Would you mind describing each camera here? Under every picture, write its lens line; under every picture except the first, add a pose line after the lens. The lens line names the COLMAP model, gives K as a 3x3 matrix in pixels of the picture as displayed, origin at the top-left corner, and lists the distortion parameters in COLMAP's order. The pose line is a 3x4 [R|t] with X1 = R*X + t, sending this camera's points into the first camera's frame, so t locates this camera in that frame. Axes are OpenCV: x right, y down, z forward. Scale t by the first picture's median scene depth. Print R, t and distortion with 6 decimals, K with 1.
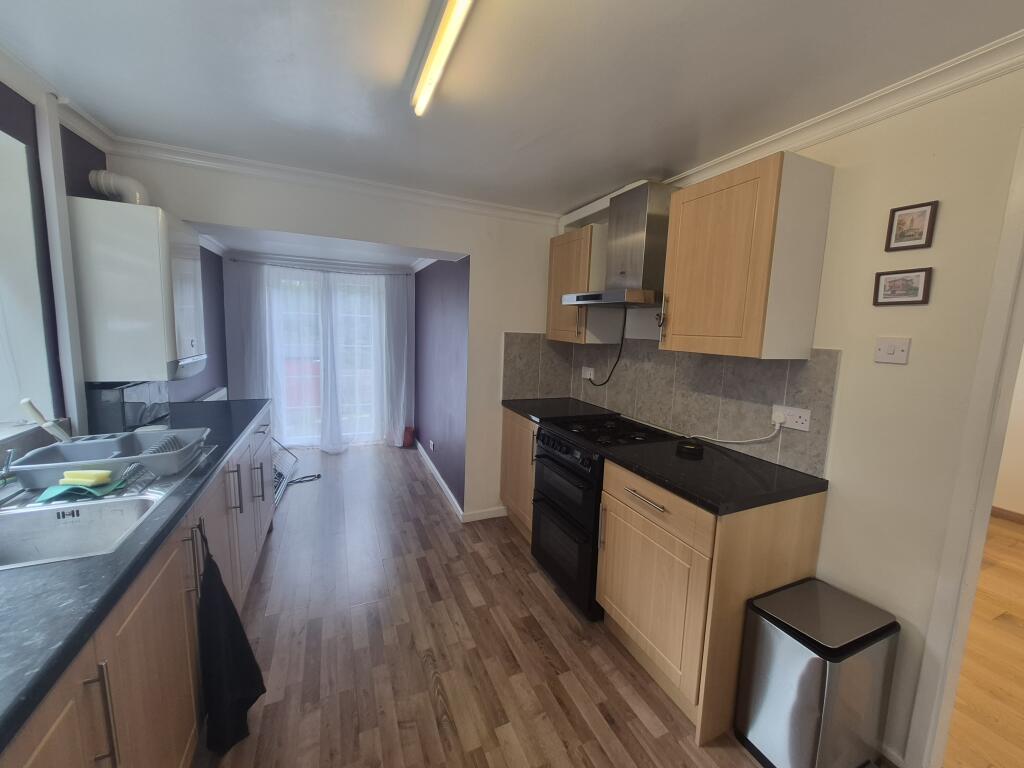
lens RADIAL K [[401.0, 0, 517.3], [0, 401.0, 378.9], [0, 0, 1]] dist [0.002499, -0.002360]
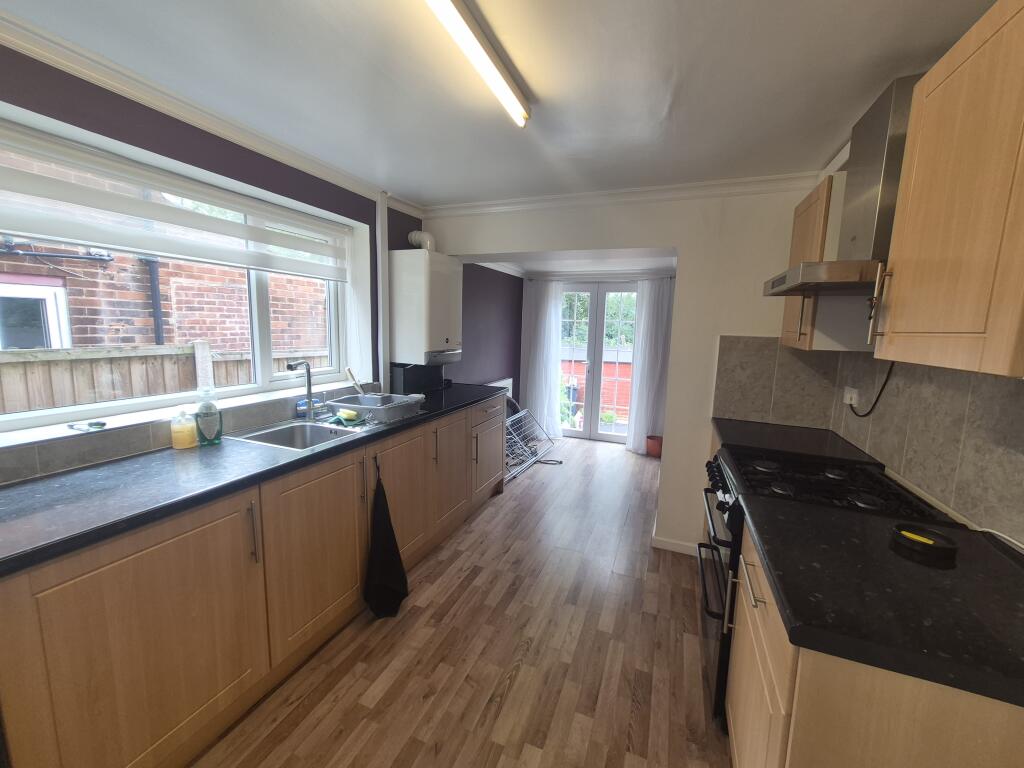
lens RADIAL K [[401.0, 0, 517.3], [0, 401.0, 378.9], [0, 0, 1]] dist [0.002499, -0.002360]
pose [[0.688476, 0.079488, -0.720890, 0.417998], [-0.096466, 0.995181, 0.017603, -0.002669], [0.718815, 0.057422, 0.692825, 0.210184]]
